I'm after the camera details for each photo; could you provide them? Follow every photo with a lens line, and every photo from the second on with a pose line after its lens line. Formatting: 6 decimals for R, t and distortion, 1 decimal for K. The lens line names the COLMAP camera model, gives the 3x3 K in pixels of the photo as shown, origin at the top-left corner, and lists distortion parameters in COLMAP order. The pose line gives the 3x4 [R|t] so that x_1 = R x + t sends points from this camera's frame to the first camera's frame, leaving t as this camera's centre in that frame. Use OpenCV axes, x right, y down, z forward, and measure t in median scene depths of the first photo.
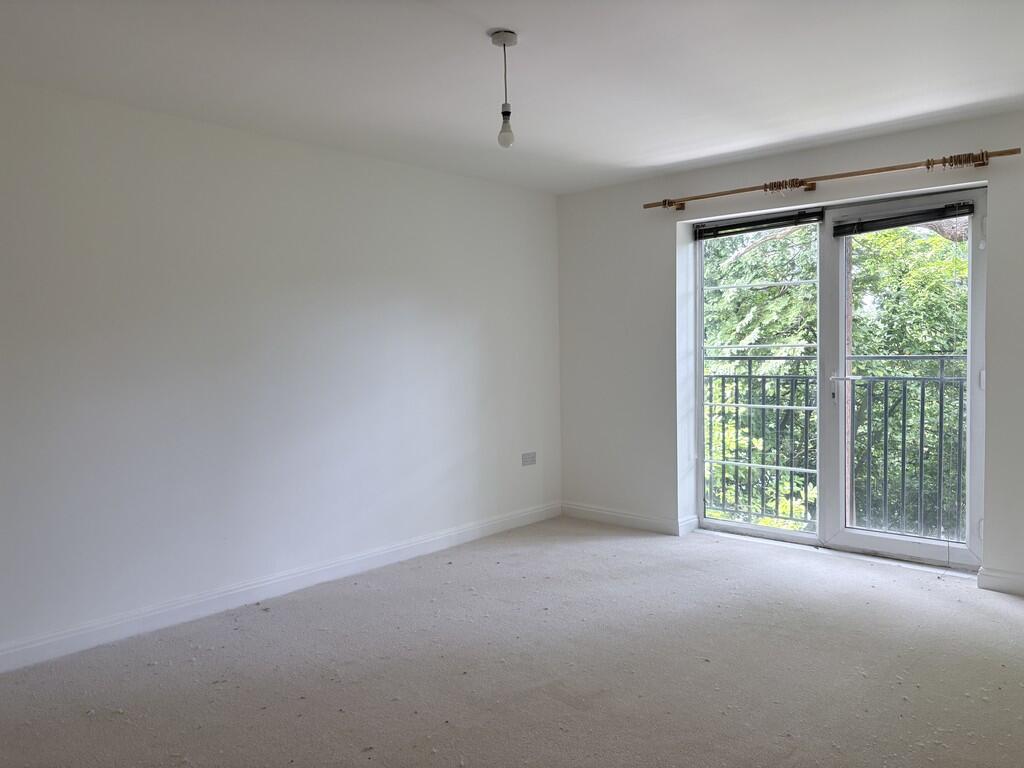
lens RADIAL K [[779.2, 0, 505.5], [0, 779.2, 383.1], [0, 0, 1]] dist [0.036302, -0.043609]
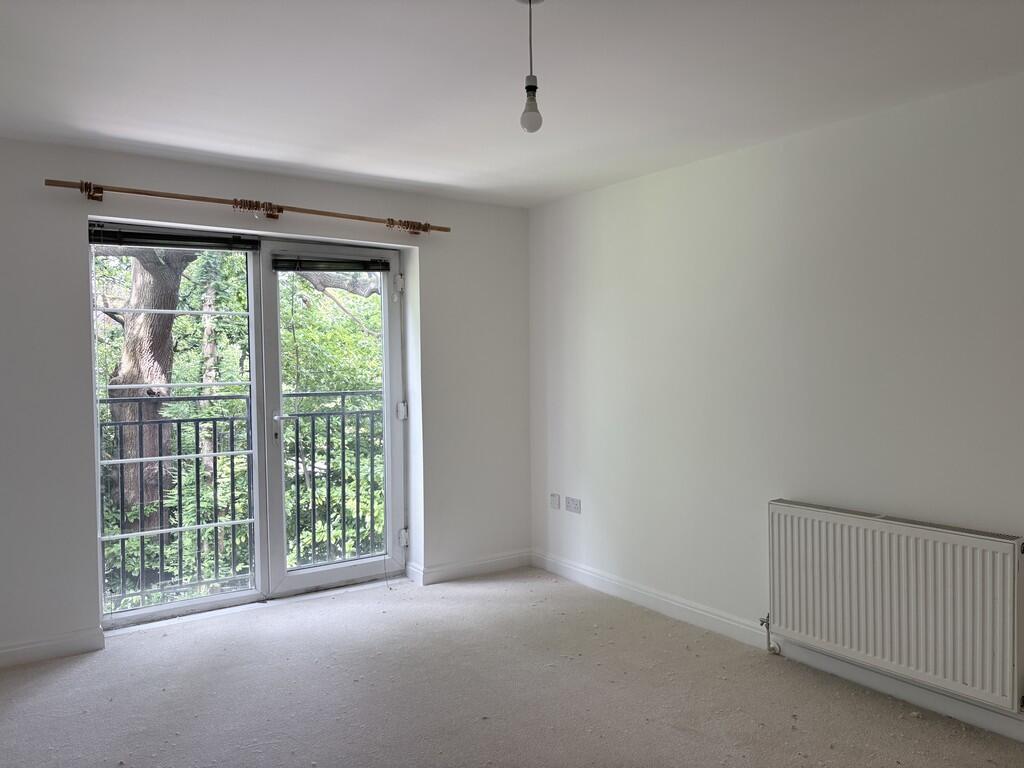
lens RADIAL K [[779.2, 0, 513.4], [0, 779.2, 387.0], [0, 0, 1]] dist [0.036302, -0.043609]
pose [[0.208236, -0.012854, 0.977994, -0.452644], [0.051788, 0.998656, 0.002099, -0.030918], [-0.976707, 0.050211, 0.208622, 0.519209]]
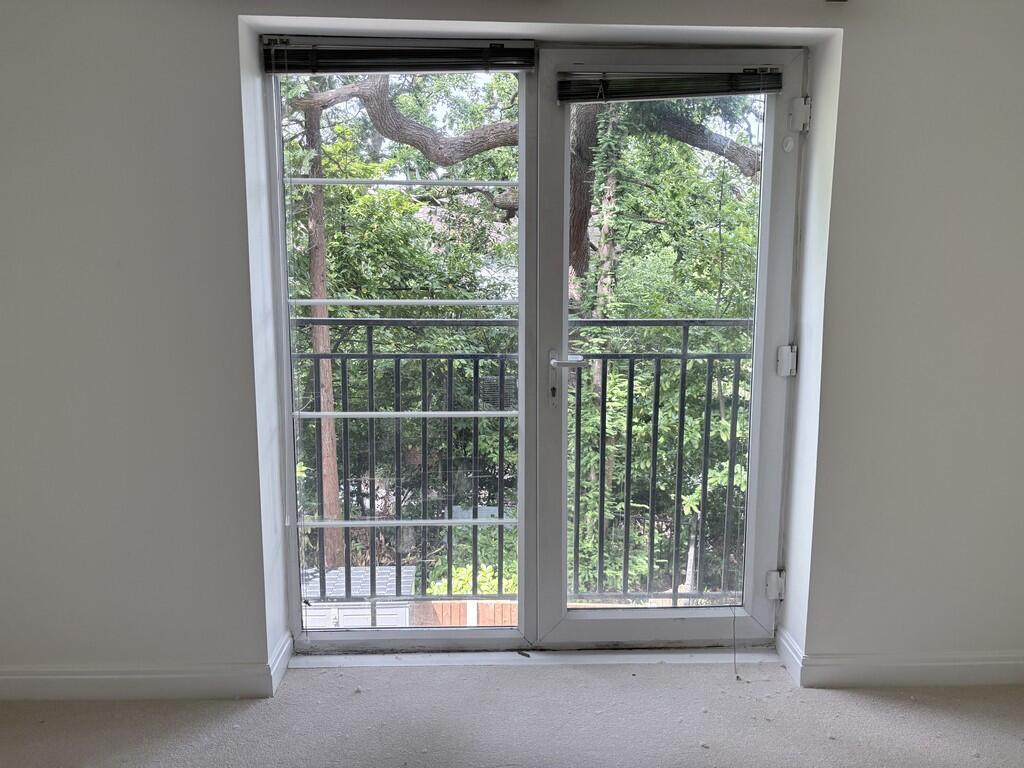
lens RADIAL K [[779.2, 0, 513.3], [0, 779.2, 389.9], [0, 0, 1]] dist [0.036302, -0.043609]
pose [[0.703499, -0.086827, 0.705373, 0.000375], [0.016190, 0.994209, 0.106234, -0.046848], [-0.710512, -0.063316, 0.700831, 0.628587]]
